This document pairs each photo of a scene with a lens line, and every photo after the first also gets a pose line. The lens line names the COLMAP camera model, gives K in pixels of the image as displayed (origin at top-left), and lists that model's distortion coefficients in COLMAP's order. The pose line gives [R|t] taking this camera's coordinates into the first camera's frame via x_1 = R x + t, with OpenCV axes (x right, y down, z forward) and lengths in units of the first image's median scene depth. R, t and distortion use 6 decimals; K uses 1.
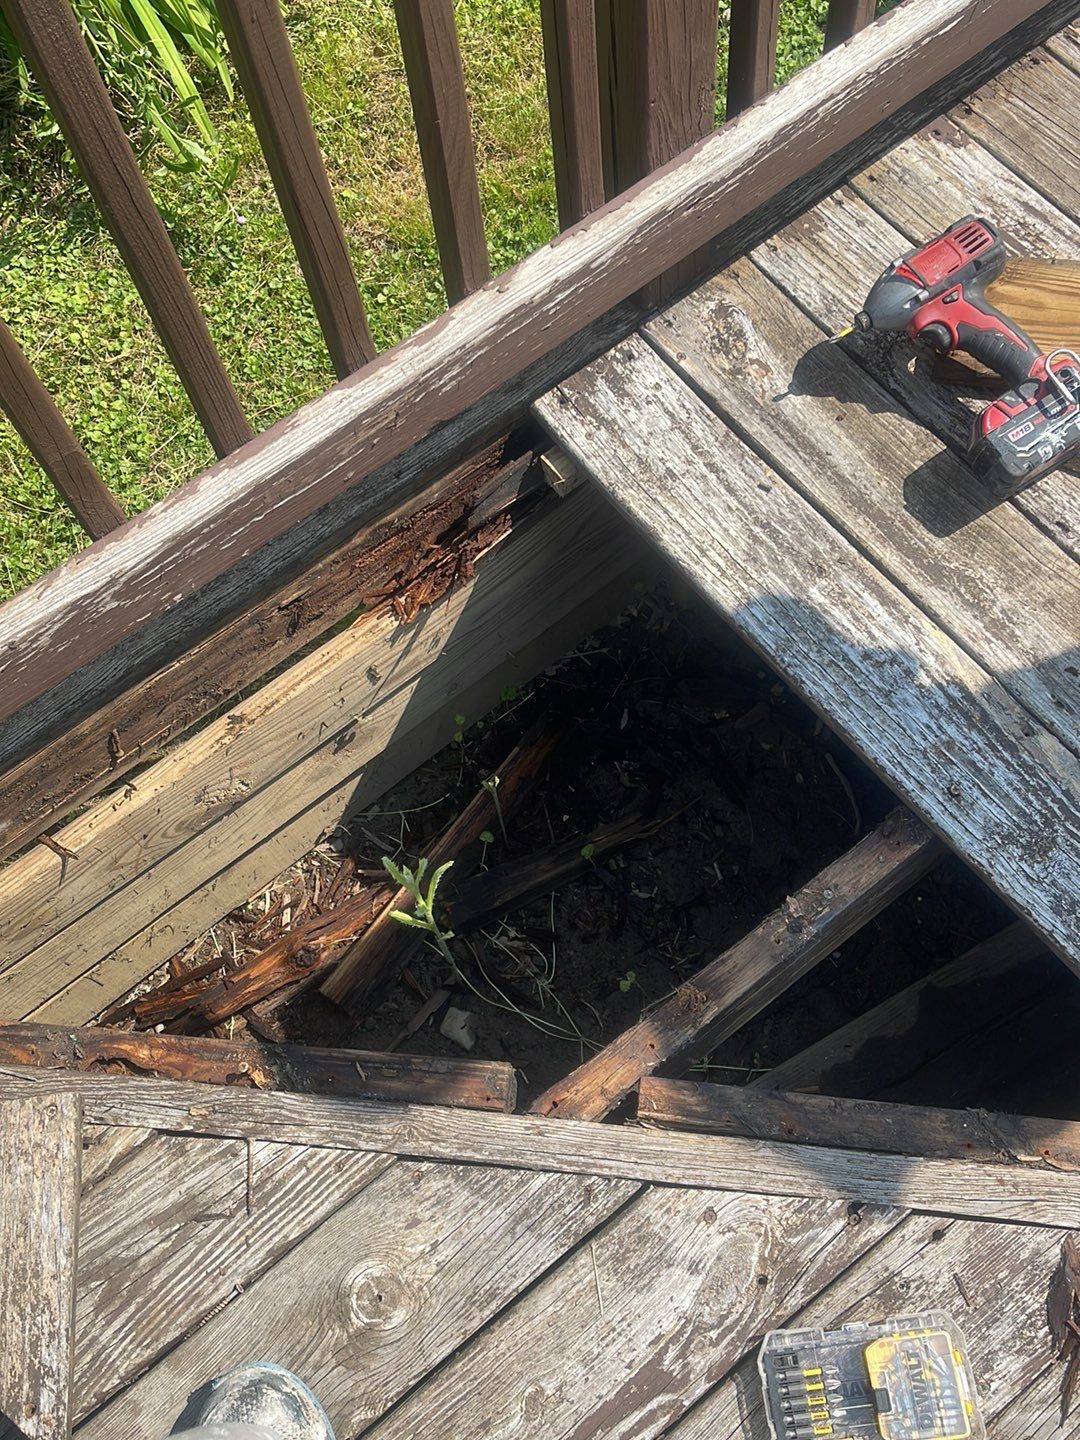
lens RADIAL K [[1493.1, 0, 540.8], [0, 1493.1, 712.5], [0, 0, 1]] dist [0.006344, 0.000000]
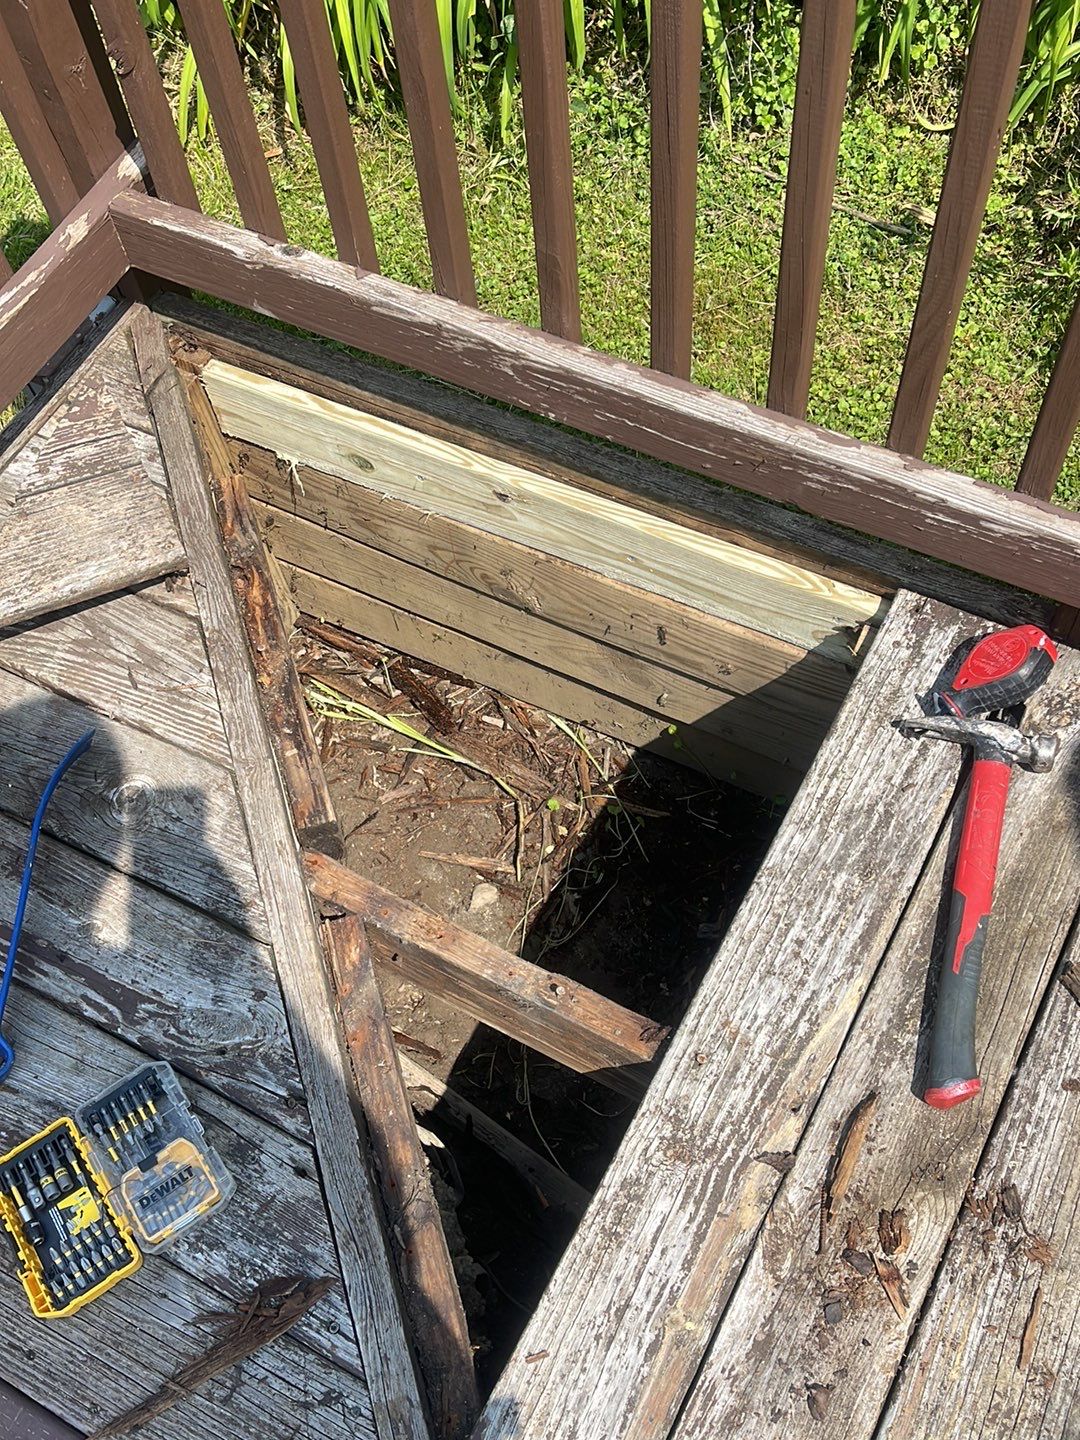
lens RADIAL K [[1493.1, 0, 530.5], [0, 1493.1, 728.0], [0, 0, 1]] dist [0.006344, 0.000000]
pose [[0.391833, 0.803884, -0.447480, 0.497009], [-0.815966, 0.528337, 0.234646, -0.209700], [0.425048, 0.273186, 0.862962, -0.004858]]
